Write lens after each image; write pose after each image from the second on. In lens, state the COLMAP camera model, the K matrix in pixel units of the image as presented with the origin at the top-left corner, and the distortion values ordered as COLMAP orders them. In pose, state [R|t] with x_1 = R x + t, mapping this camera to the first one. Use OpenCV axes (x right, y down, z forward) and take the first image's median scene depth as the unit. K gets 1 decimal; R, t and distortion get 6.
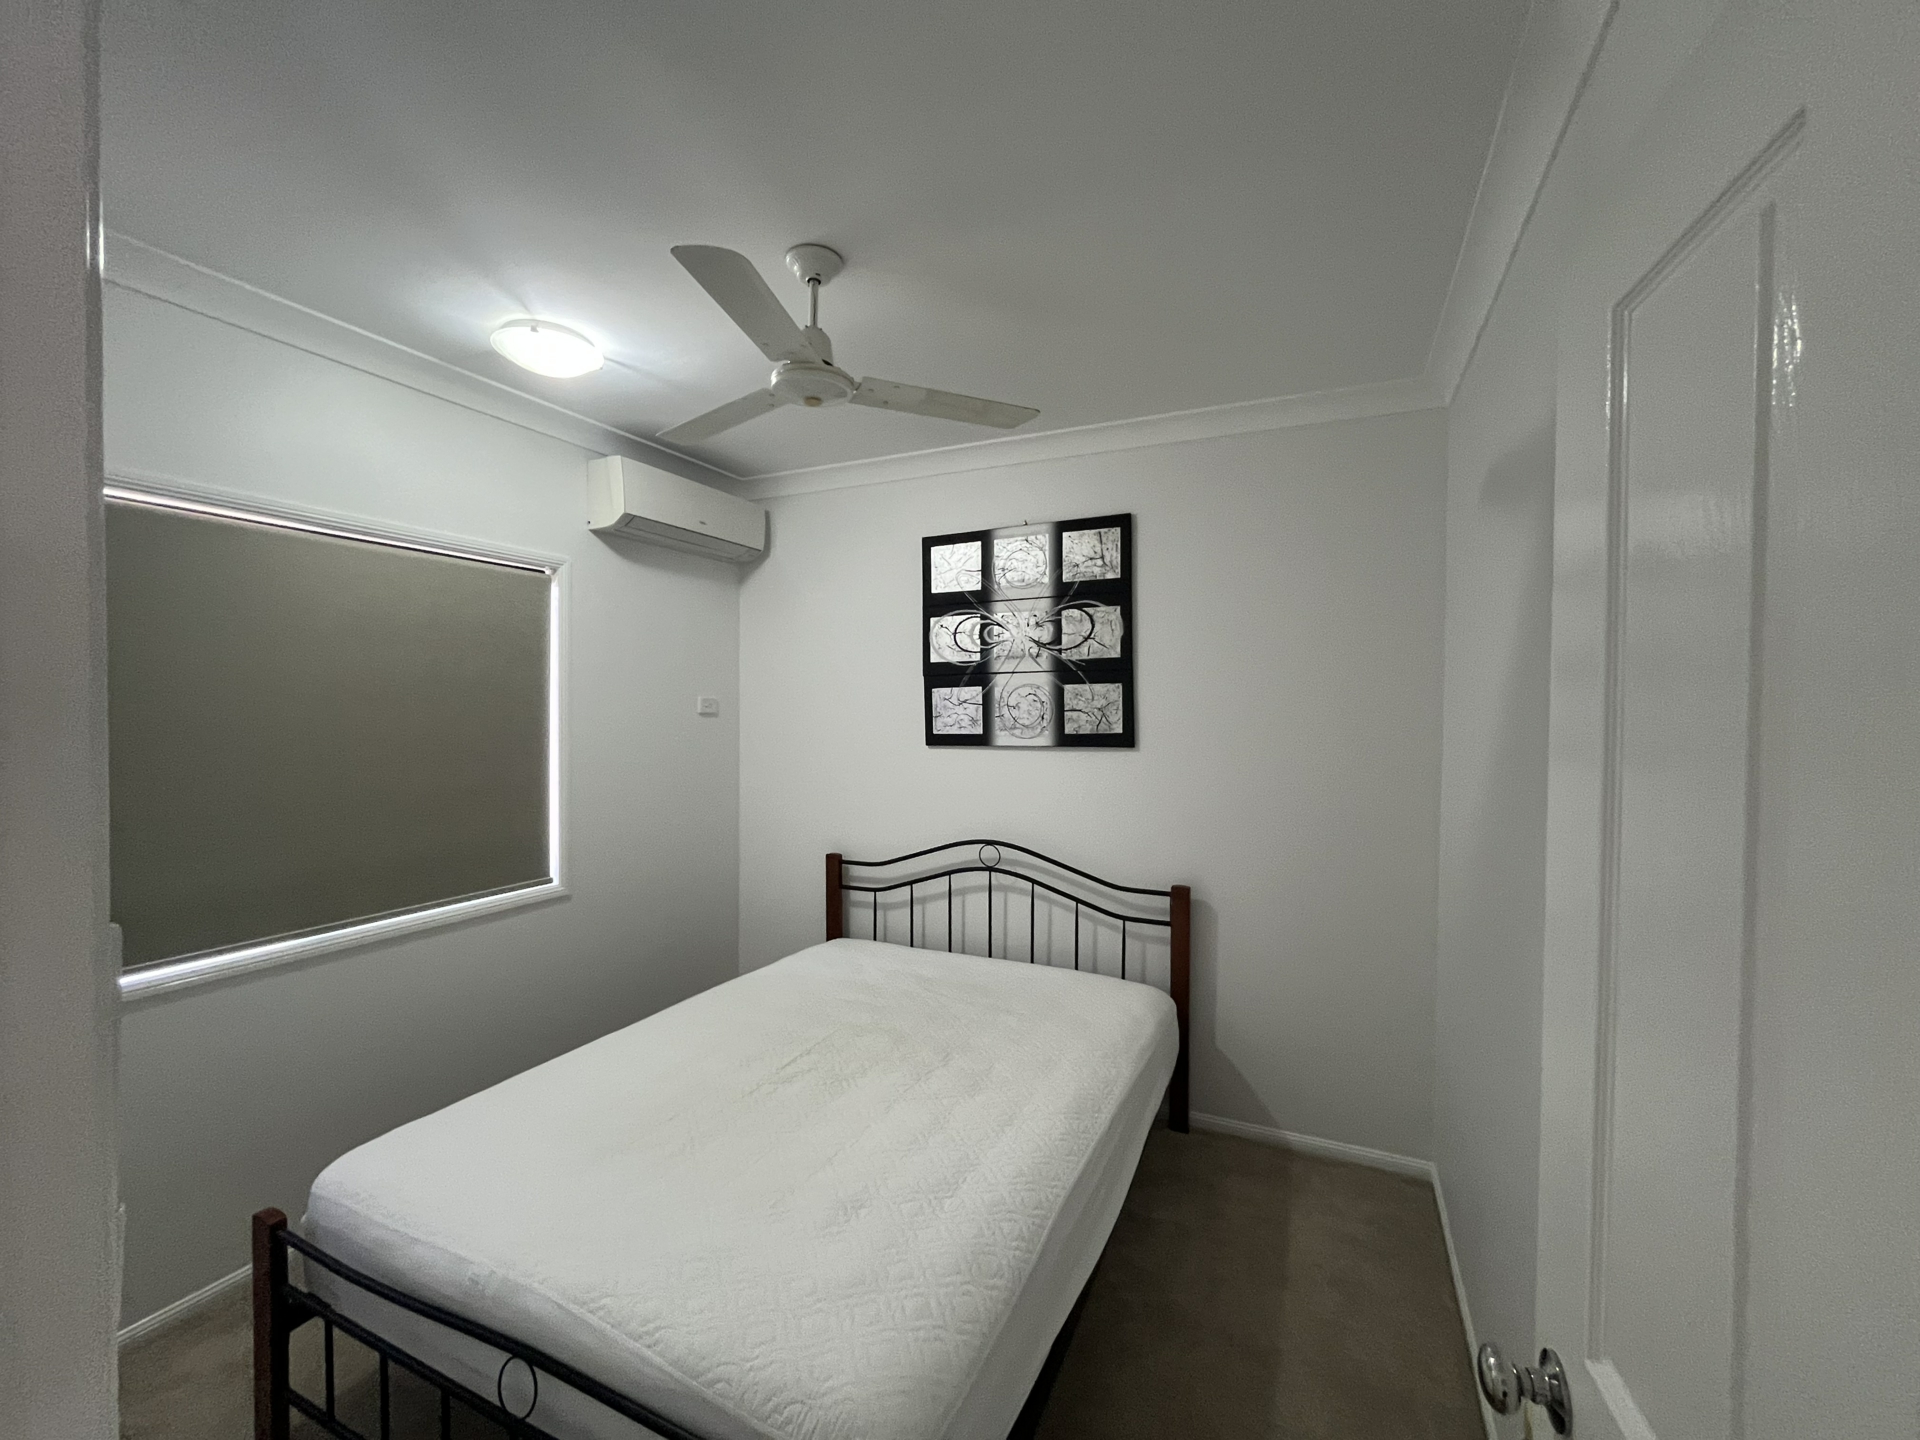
lens RADIAL K [[786.2, 0, 954.3], [0, 786.2, 726.2], [0, 0, 1]] dist [0.000211, -0.000516]
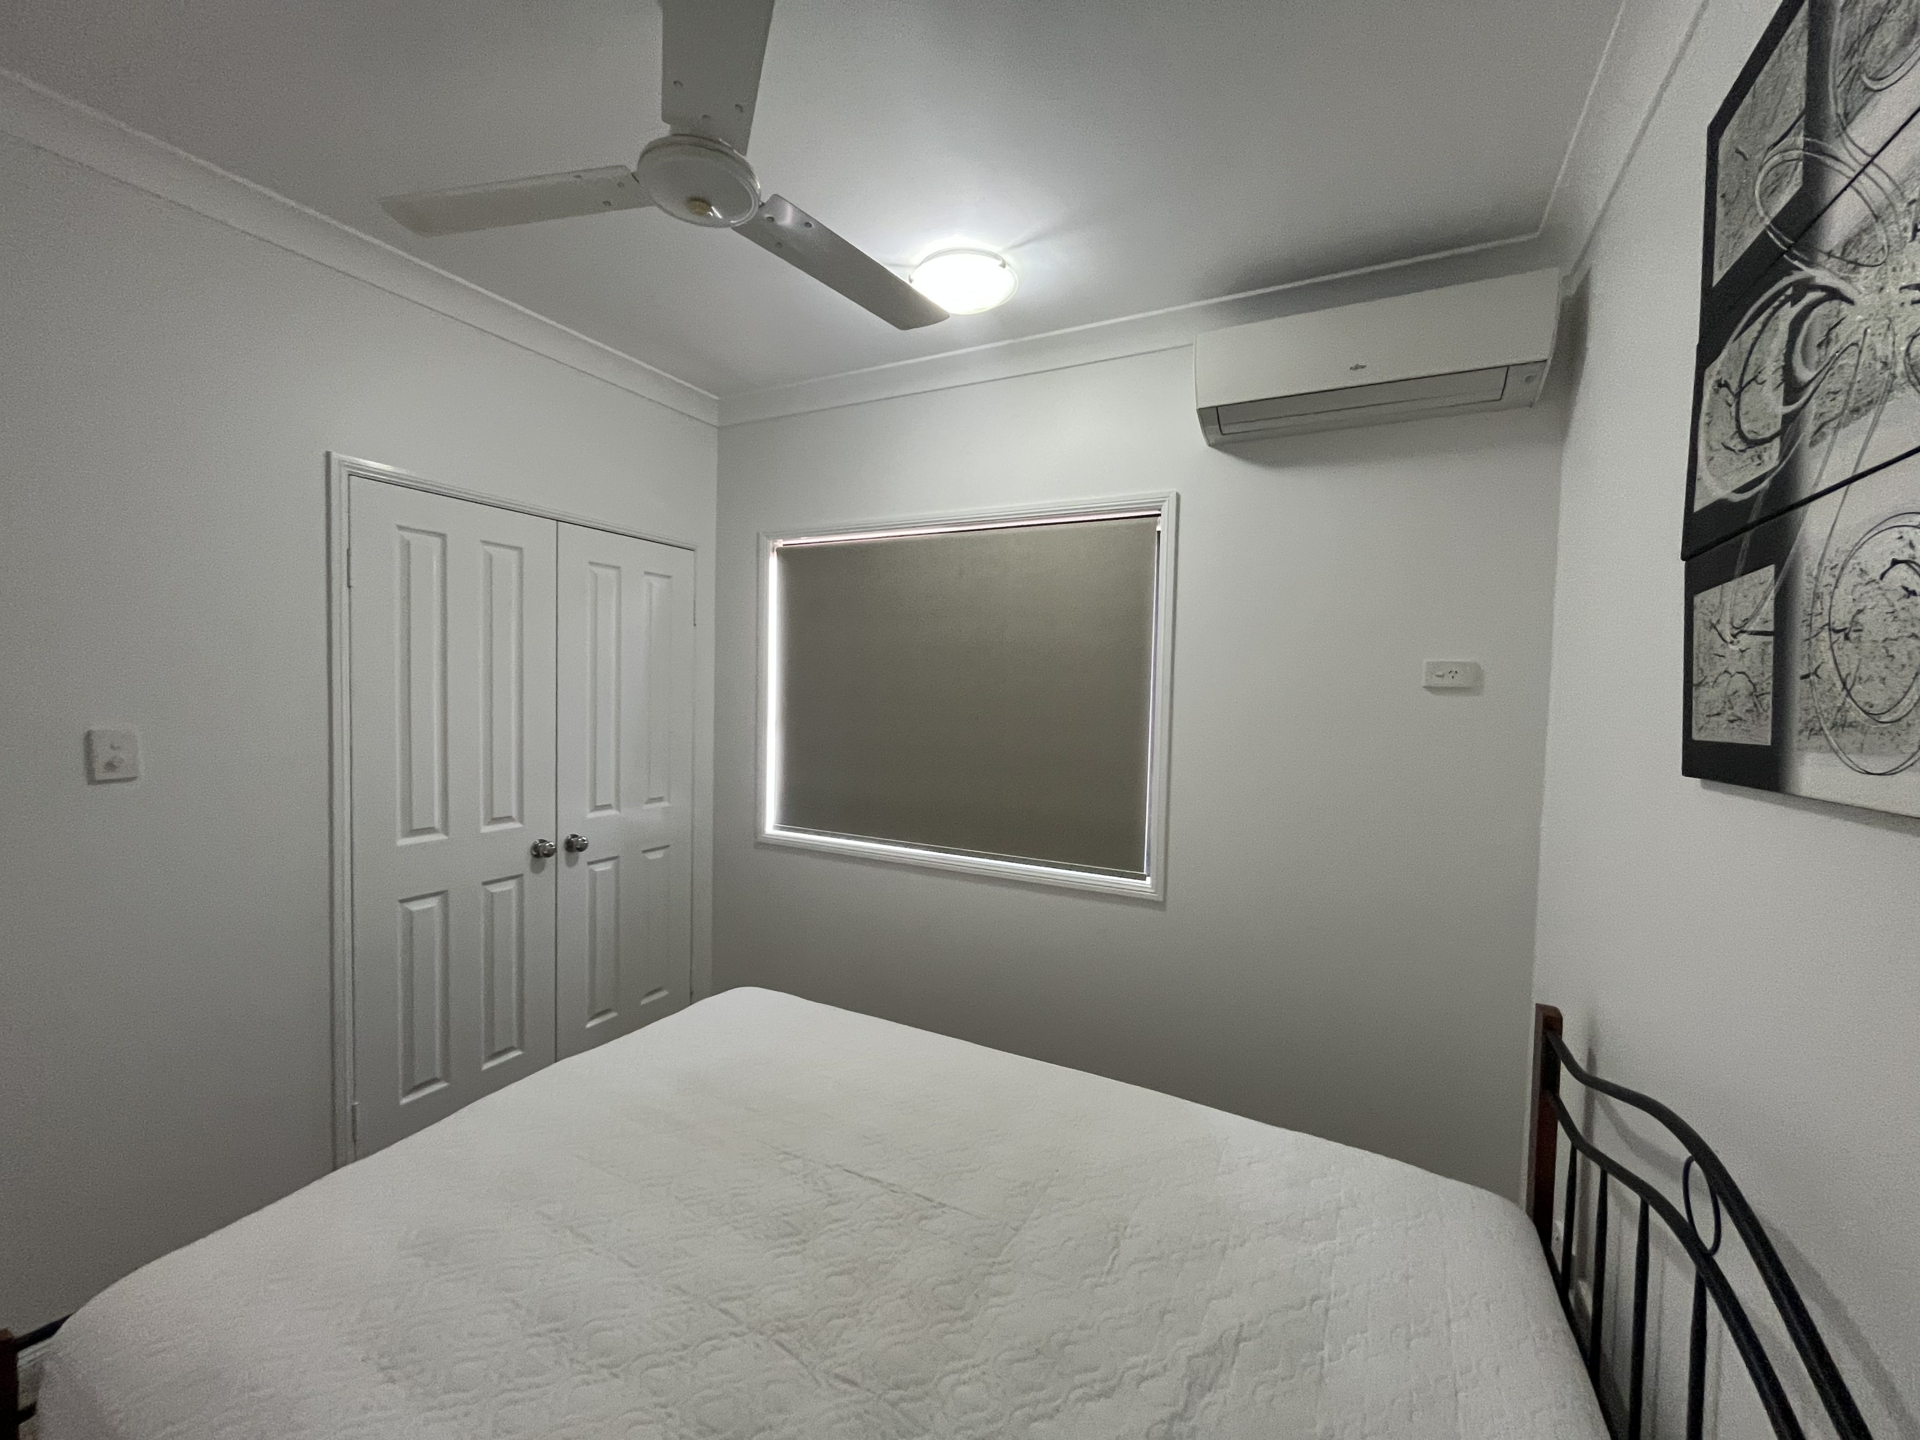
lens RADIAL K [[786.2, 0, 945.1], [0, 786.2, 720.8], [0, 0, 1]] dist [0.000211, -0.000516]
pose [[-0.037458, 0.035431, -0.998670, 0.316230], [-0.049325, 0.998088, 0.037260, 0.005723], [0.998080, 0.050655, -0.035639, 0.753689]]
